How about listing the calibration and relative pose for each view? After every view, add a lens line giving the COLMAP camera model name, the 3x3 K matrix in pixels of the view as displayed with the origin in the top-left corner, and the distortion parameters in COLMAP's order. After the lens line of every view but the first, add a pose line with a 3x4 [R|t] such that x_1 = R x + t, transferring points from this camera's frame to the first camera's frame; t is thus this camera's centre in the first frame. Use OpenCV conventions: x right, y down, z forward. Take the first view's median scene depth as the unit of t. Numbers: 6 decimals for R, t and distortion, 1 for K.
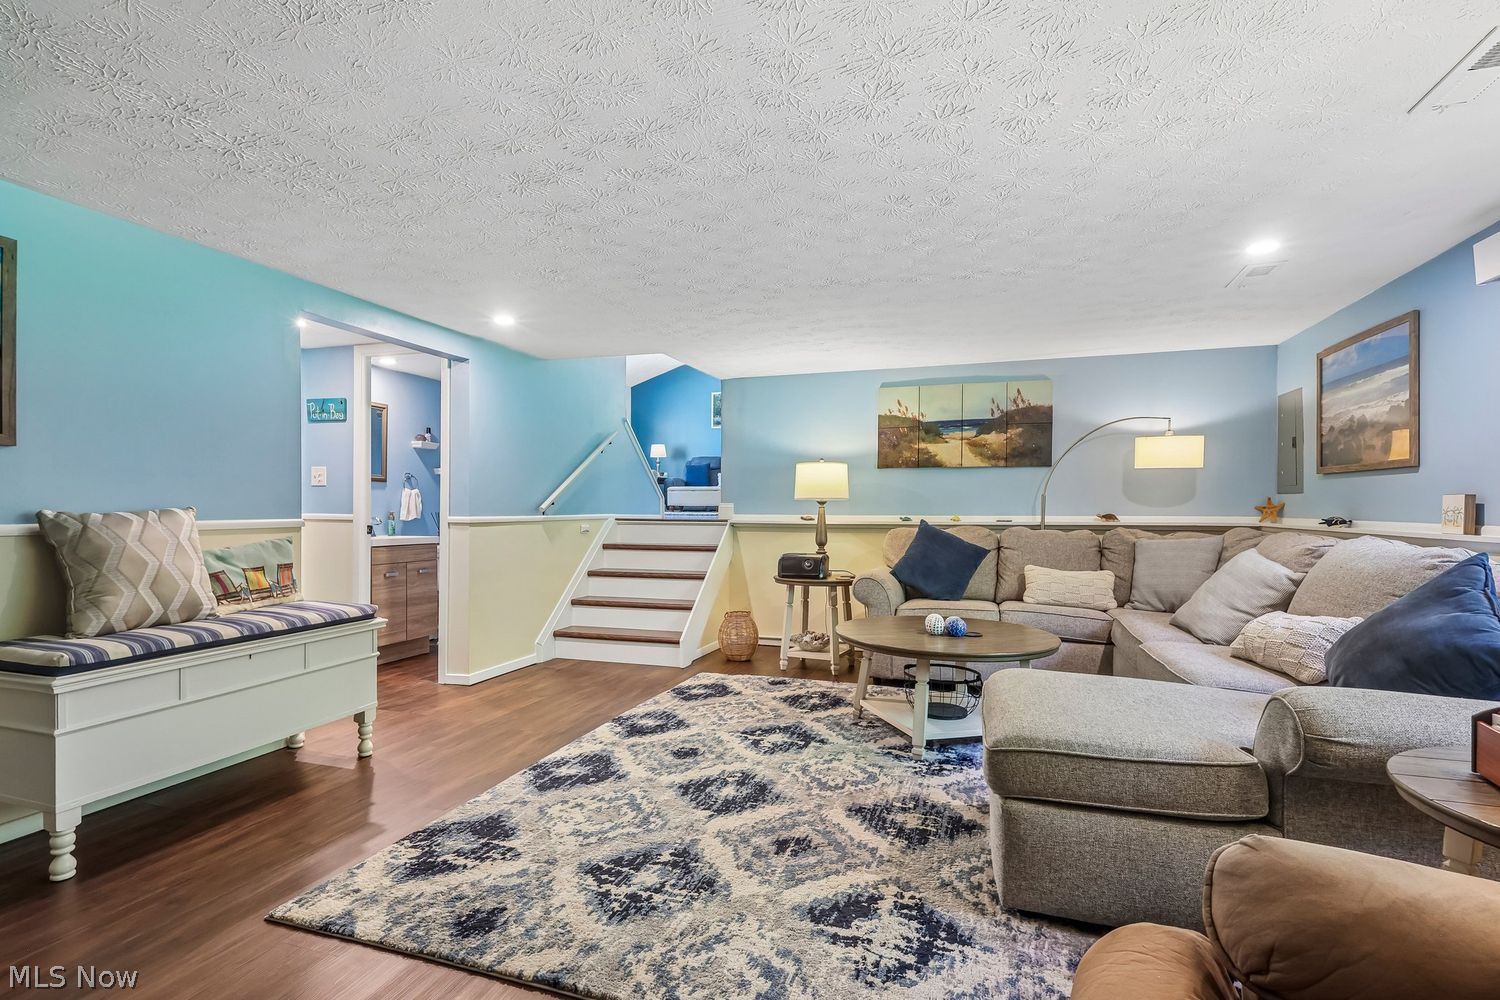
lens RADIAL K [[722.2, 0, 702.1], [0, 722.2, 498.7], [0, 0, 1]] dist [-0.003997, 0.000548]
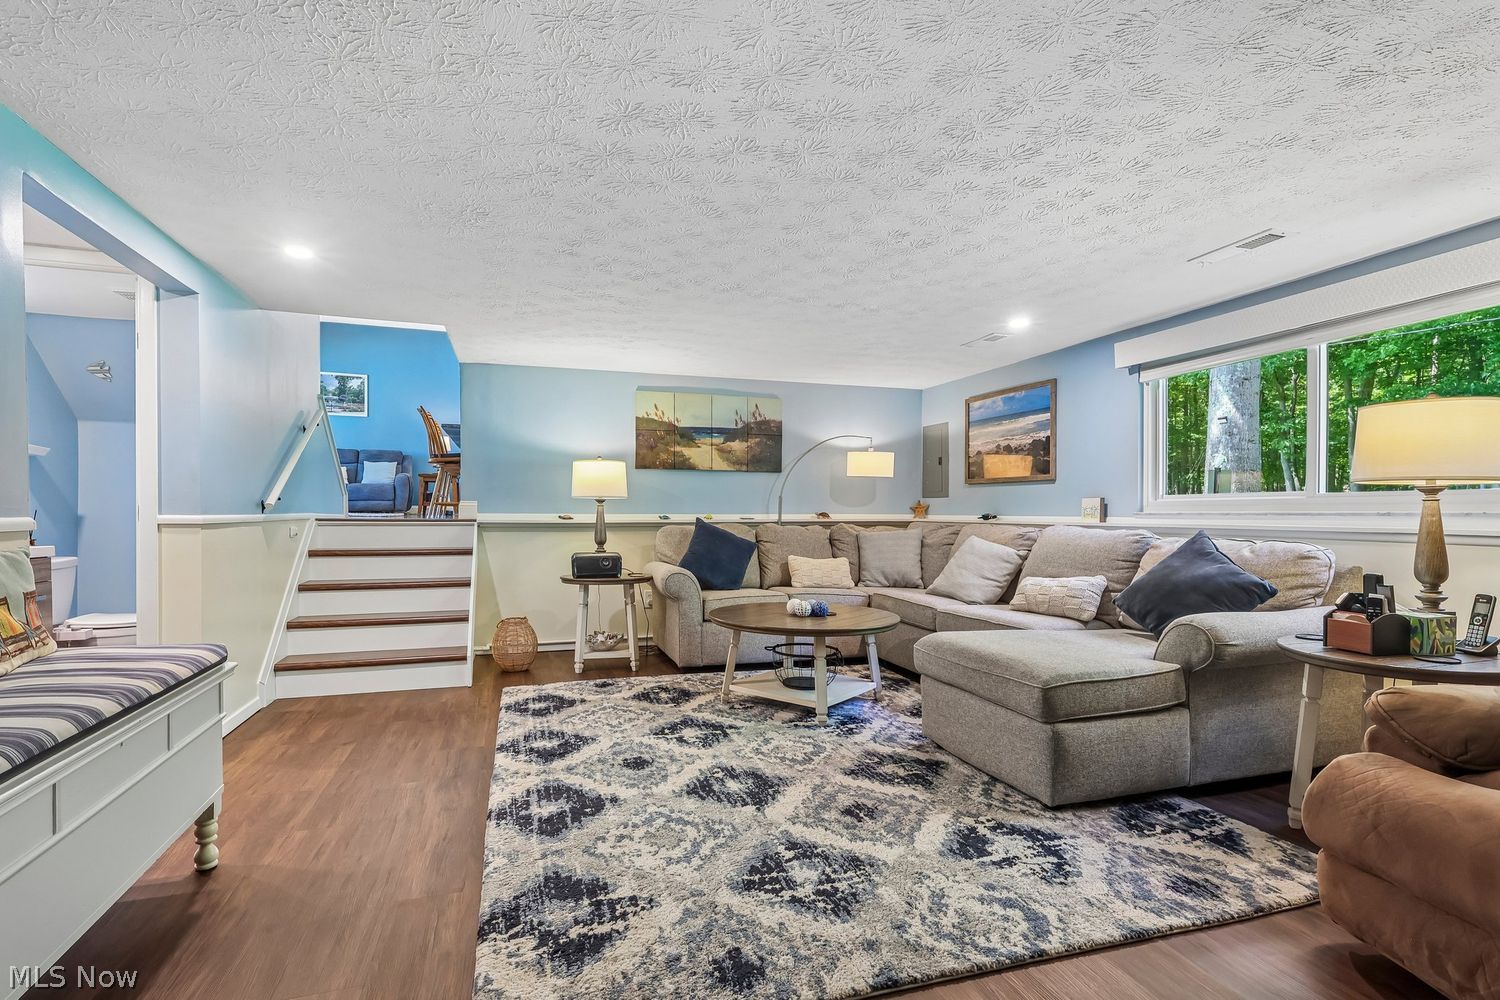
lens RADIAL K [[722.2, 0, 706.0], [0, 722.2, 512.5], [0, 0, 1]] dist [-0.003997, 0.000548]
pose [[0.801711, 0.000648, 0.597712, -0.475033], [-0.009116, 0.999896, 0.011143, 0.013308], [-0.597643, -0.014382, 0.801634, 0.182459]]
